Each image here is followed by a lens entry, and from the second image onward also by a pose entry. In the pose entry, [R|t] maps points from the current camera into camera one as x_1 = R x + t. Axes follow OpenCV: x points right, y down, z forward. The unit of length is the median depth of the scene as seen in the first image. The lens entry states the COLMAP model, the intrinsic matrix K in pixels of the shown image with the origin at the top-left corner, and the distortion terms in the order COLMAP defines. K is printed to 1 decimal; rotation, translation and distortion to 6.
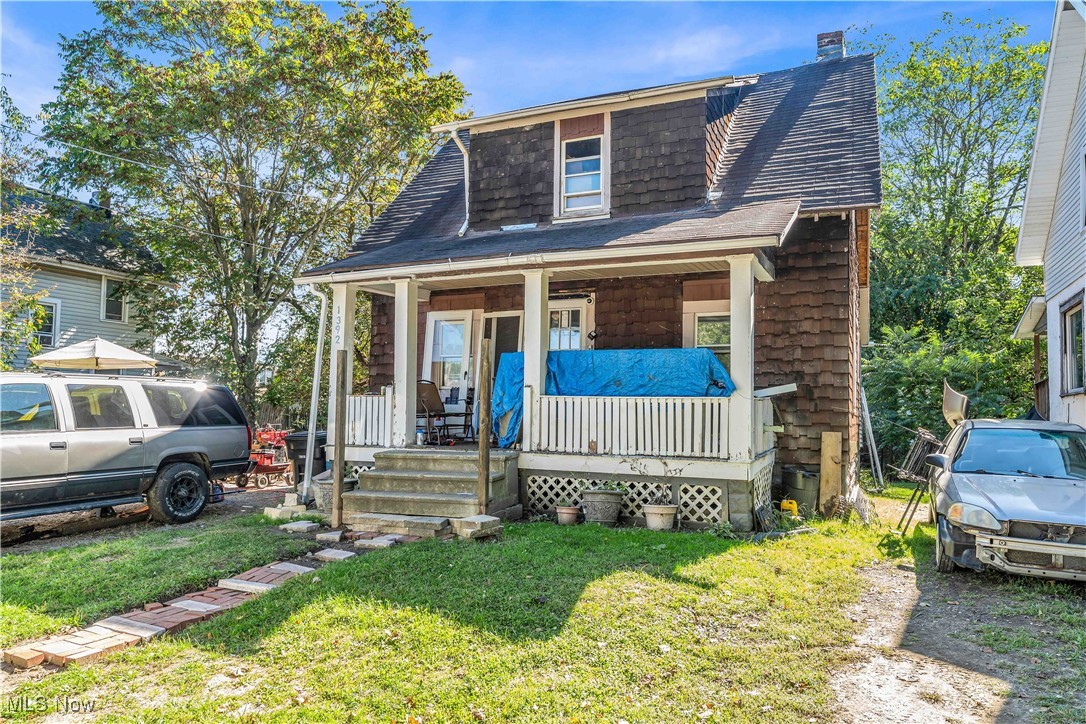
lens RADIAL K [[746.1, 0, 543.8], [0, 746.1, 365.2], [0, 0, 1]] dist [-0.008690, -0.000476]
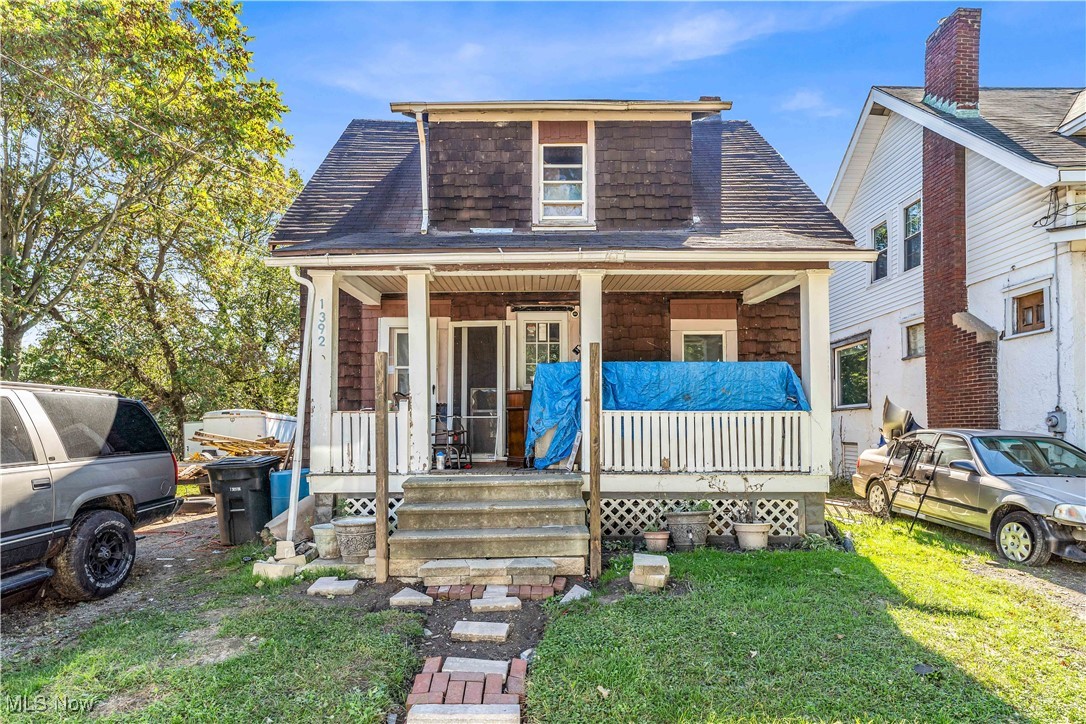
lens RADIAL K [[607.4, 0, 554.3], [0, 607.4, 415.3], [0, 0, 1]] dist [-0.006228, -0.003093]
pose [[0.912828, -0.006530, 0.408291, -0.334786], [-0.011585, 0.999055, 0.041880, 0.015373], [-0.408179, -0.042959, 0.911891, 0.327622]]
